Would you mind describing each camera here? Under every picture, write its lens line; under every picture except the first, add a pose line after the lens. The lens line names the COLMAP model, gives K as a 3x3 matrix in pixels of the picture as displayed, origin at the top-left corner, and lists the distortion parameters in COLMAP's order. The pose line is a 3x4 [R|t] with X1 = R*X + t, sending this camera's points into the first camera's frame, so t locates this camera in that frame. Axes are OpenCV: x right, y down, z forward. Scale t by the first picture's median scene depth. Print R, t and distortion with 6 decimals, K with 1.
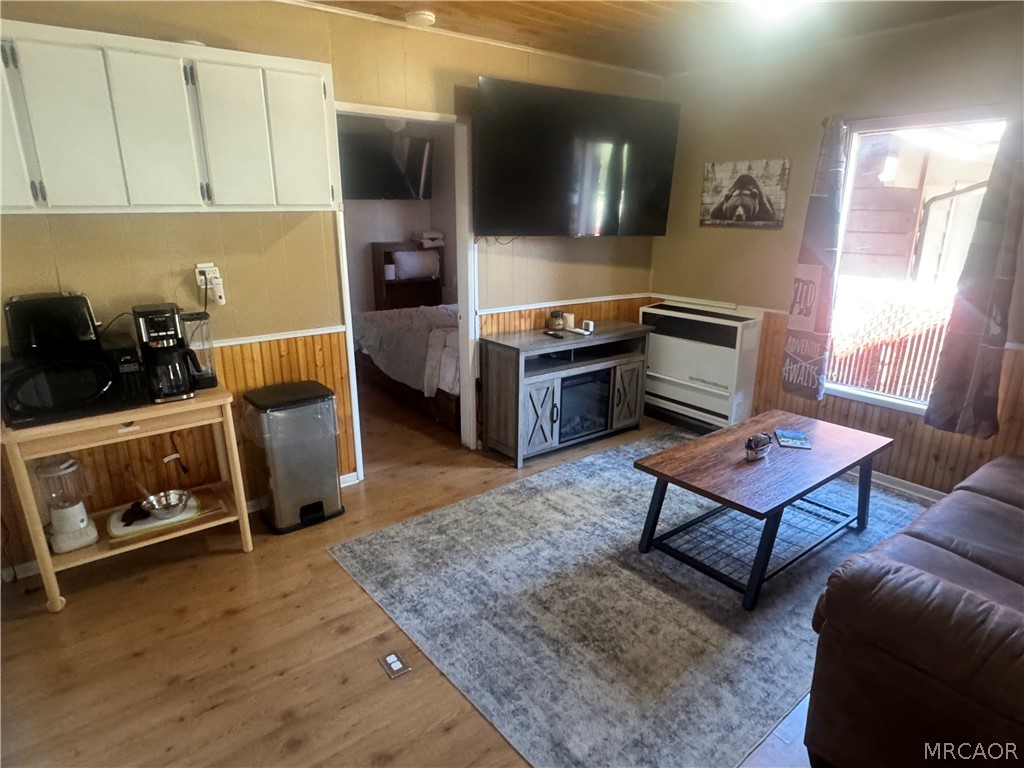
lens RADIAL K [[598.9, 0, 512.0], [0, 598.9, 384.0], [0, 0, 1]] dist [0.000317, -0.000133]
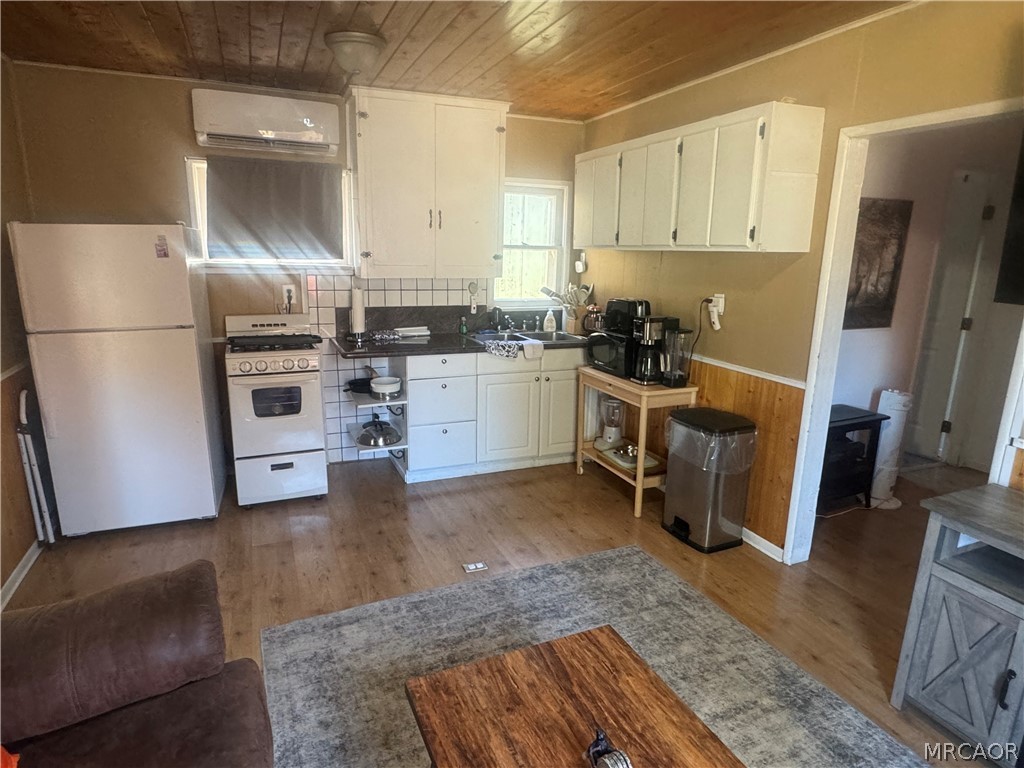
lens RADIAL K [[598.9, 0, 512.0], [0, 598.9, 384.0], [0, 0, 1]] dist [0.000317, -0.000133]
pose [[-0.247310, 0.213094, -0.945214, 0.882602], [-0.291414, 0.913993, 0.282302, -0.297075], [0.924076, 0.345264, -0.163941, 1.014768]]
